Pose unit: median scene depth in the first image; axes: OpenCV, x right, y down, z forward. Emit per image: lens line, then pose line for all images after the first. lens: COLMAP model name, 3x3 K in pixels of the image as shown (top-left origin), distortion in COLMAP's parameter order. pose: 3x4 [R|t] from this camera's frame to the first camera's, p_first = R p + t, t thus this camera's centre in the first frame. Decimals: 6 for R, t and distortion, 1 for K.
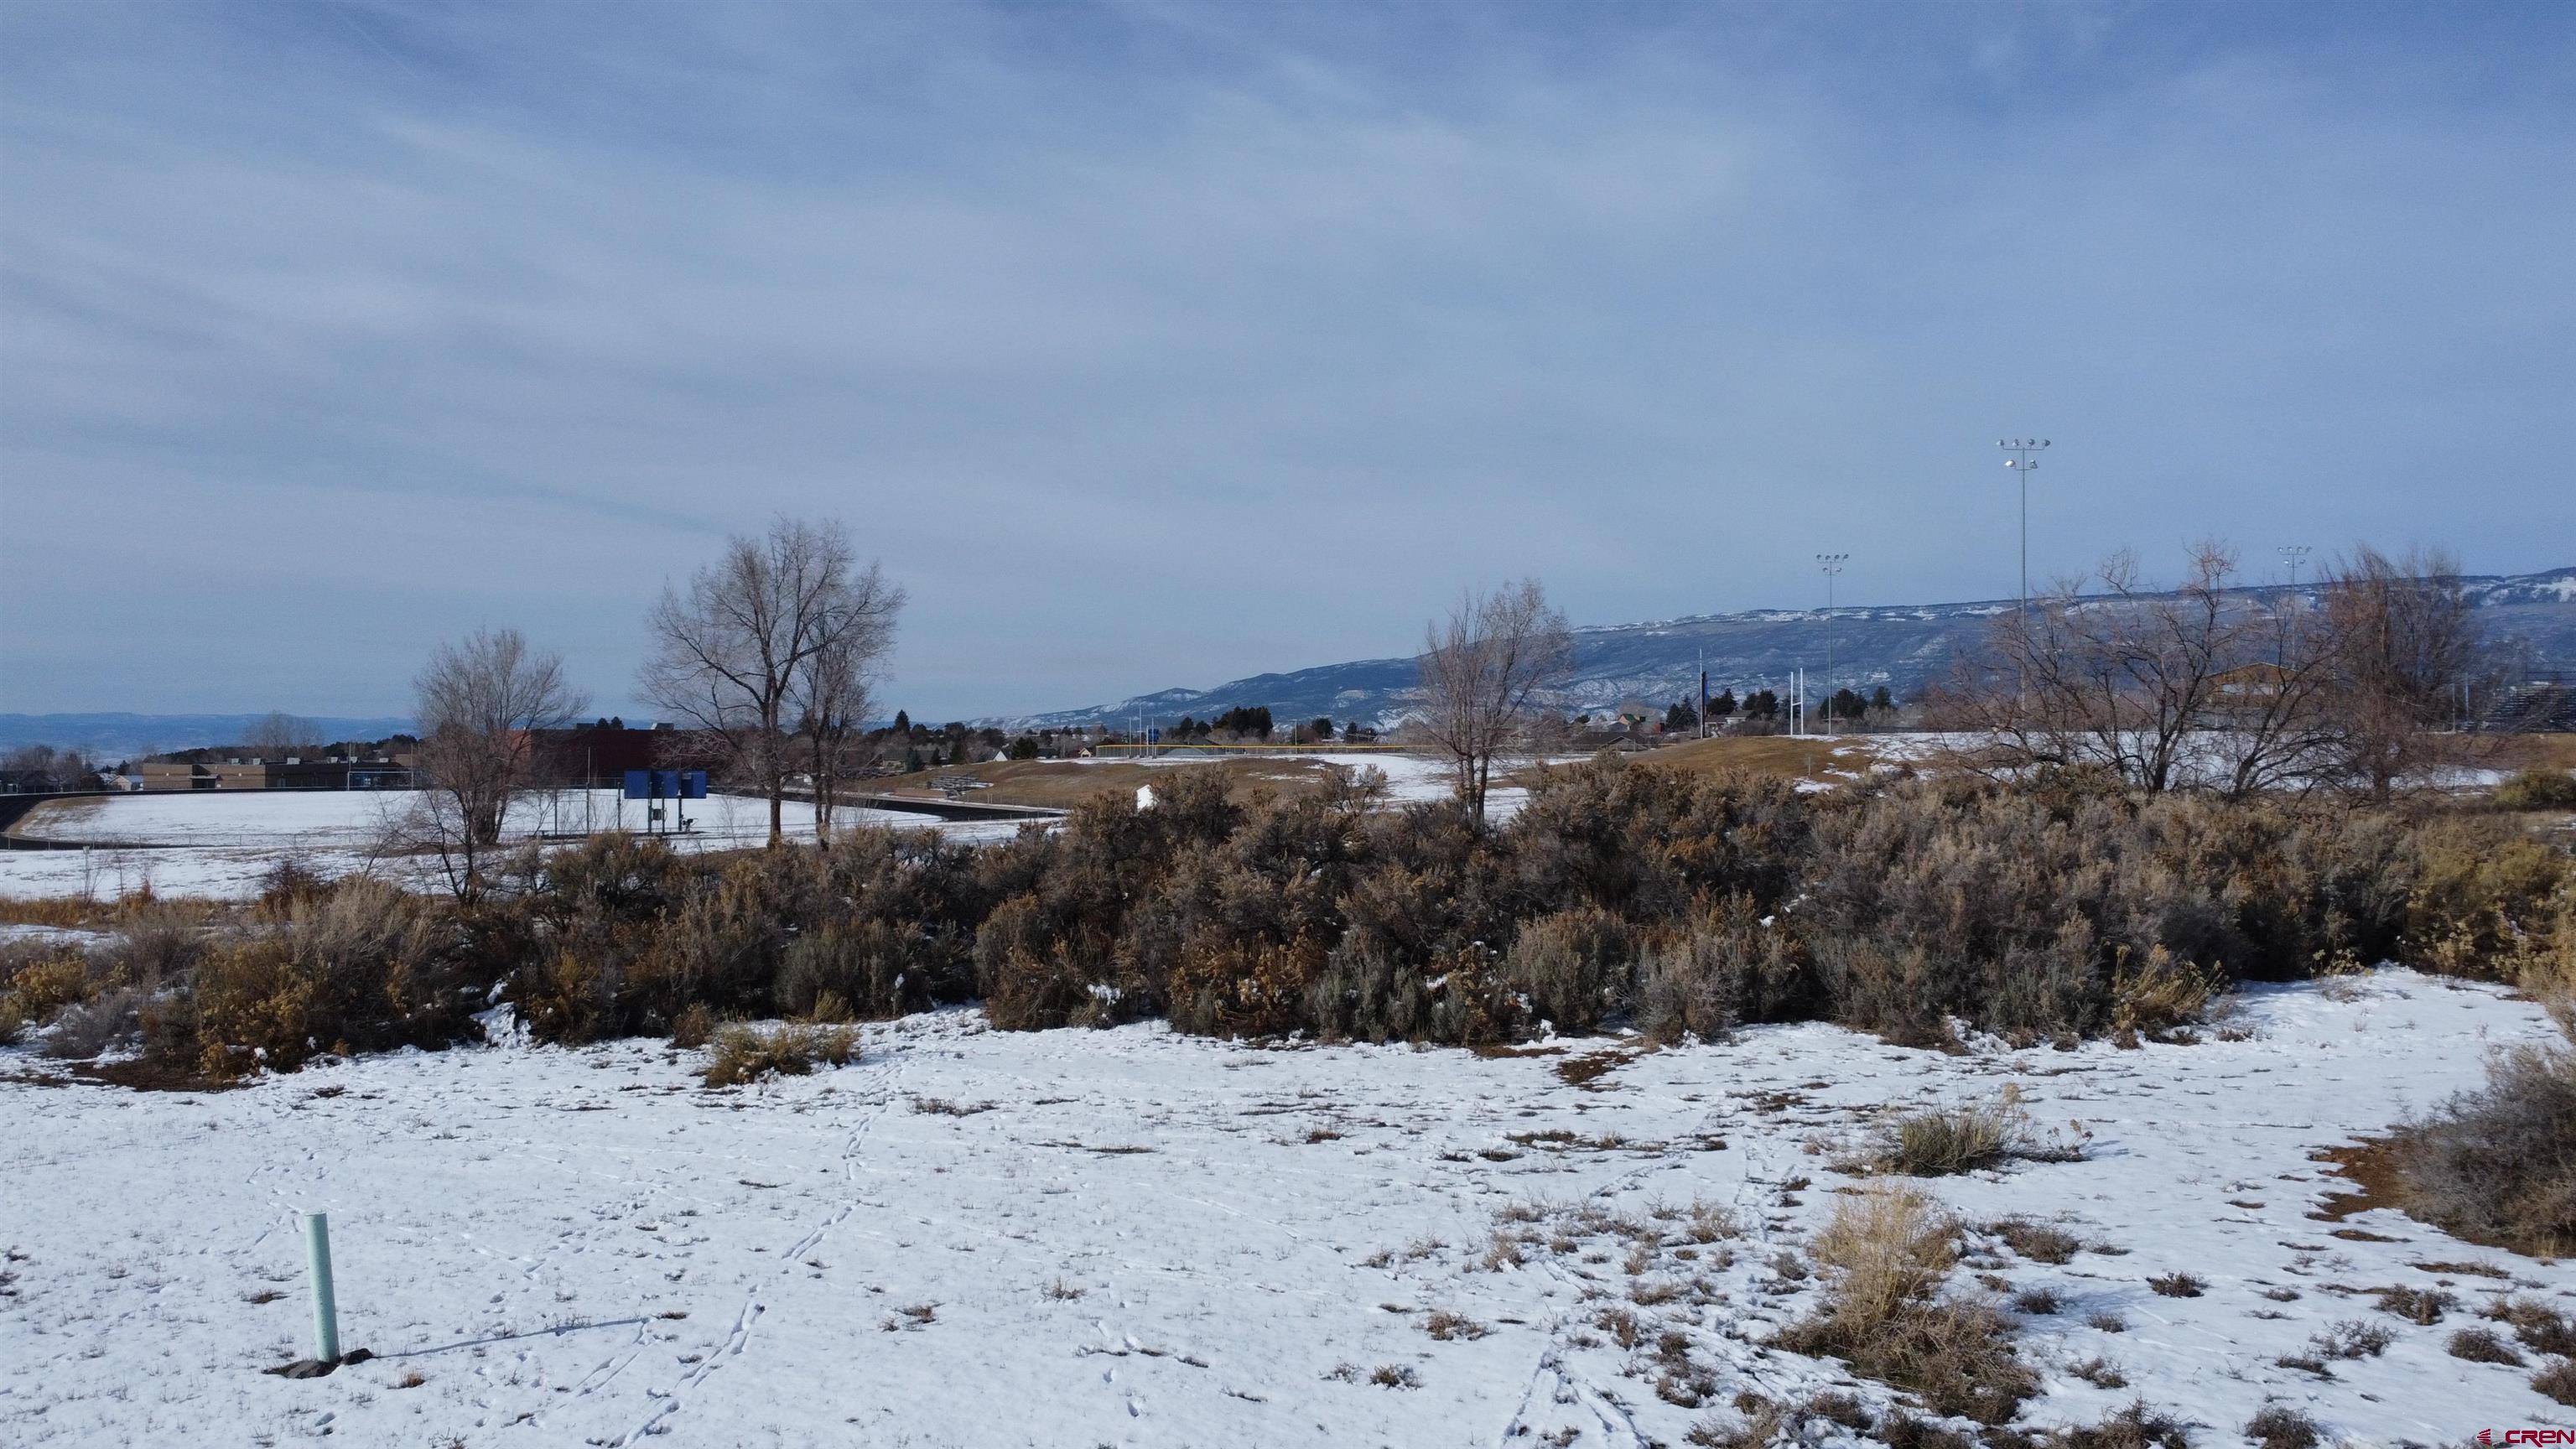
lens RADIAL K [[1939.7, 0, 1298.3], [0, 1939.7, 721.9], [0, 0, 1]] dist [-0.002530, 0.002199]
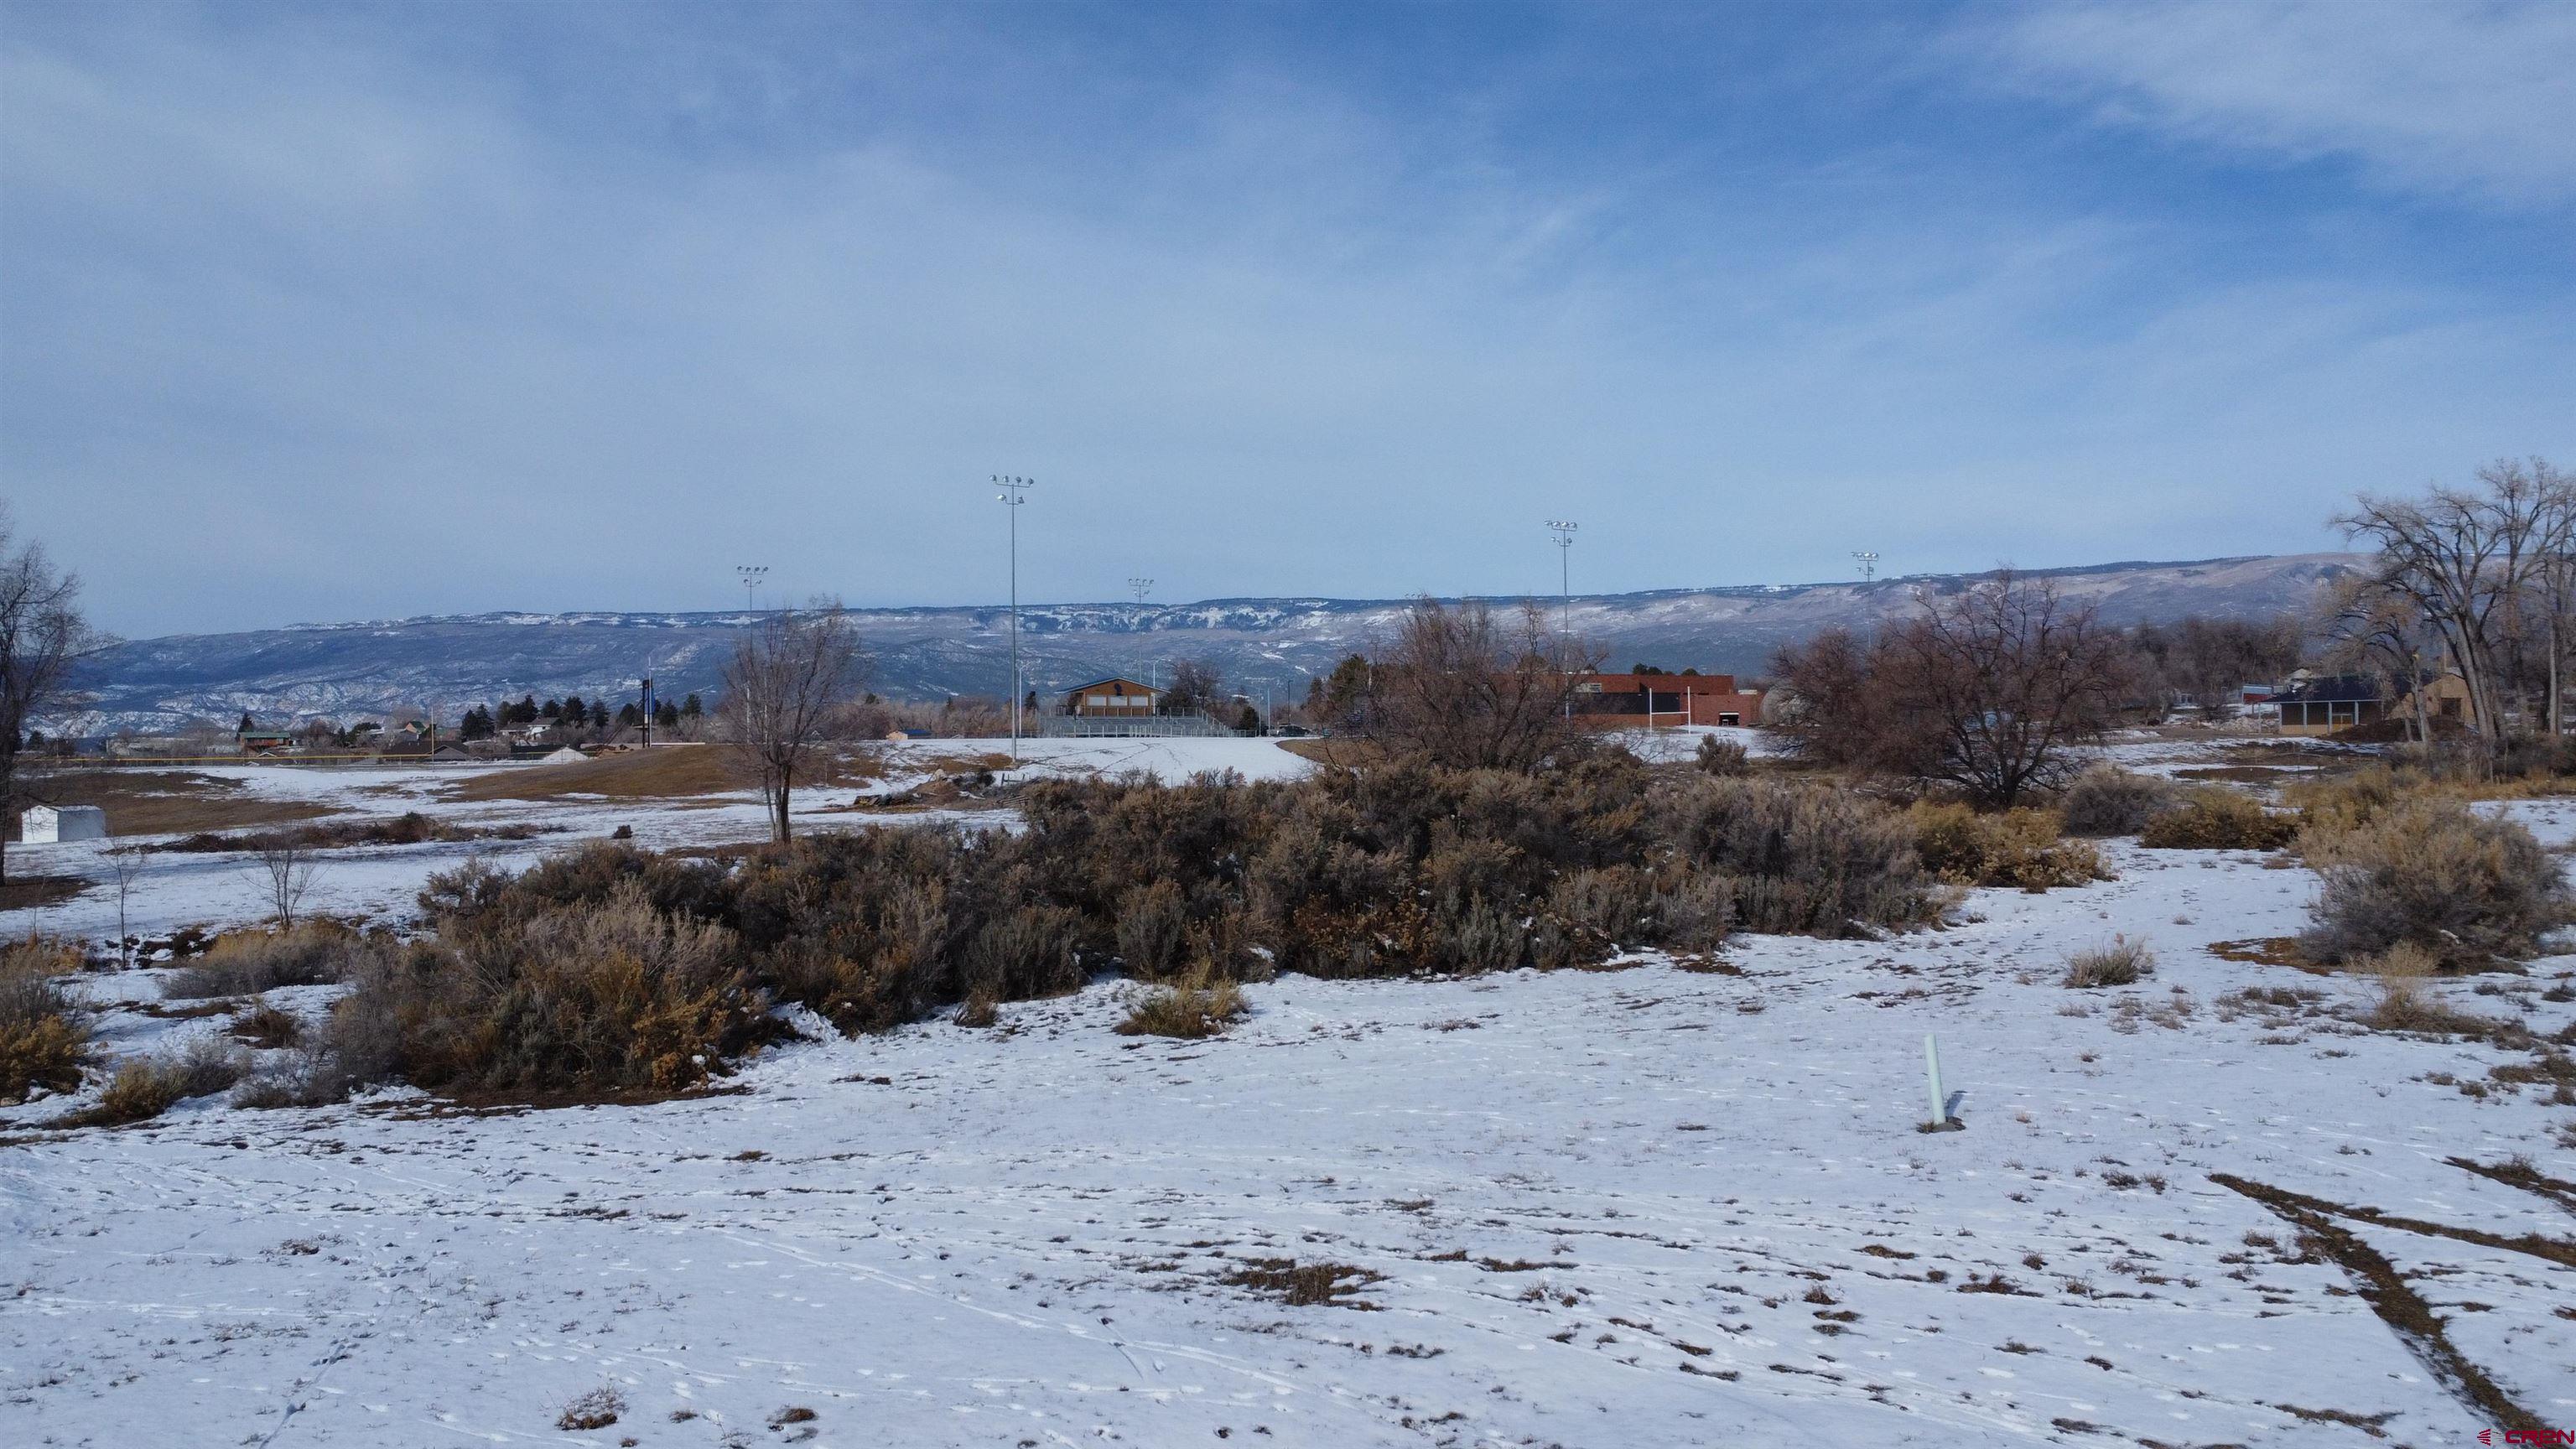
lens RADIAL K [[1939.7, 0, 1298.3], [0, 1939.7, 721.9], [0, 0, 1]] dist [-0.002530, 0.002199]
pose [[0.812010, 0.001128, 0.583642, -0.143212], [0.001137, 0.999993, -0.003515, -0.000401], [-0.583642, 0.003518, 0.812003, -0.001605]]
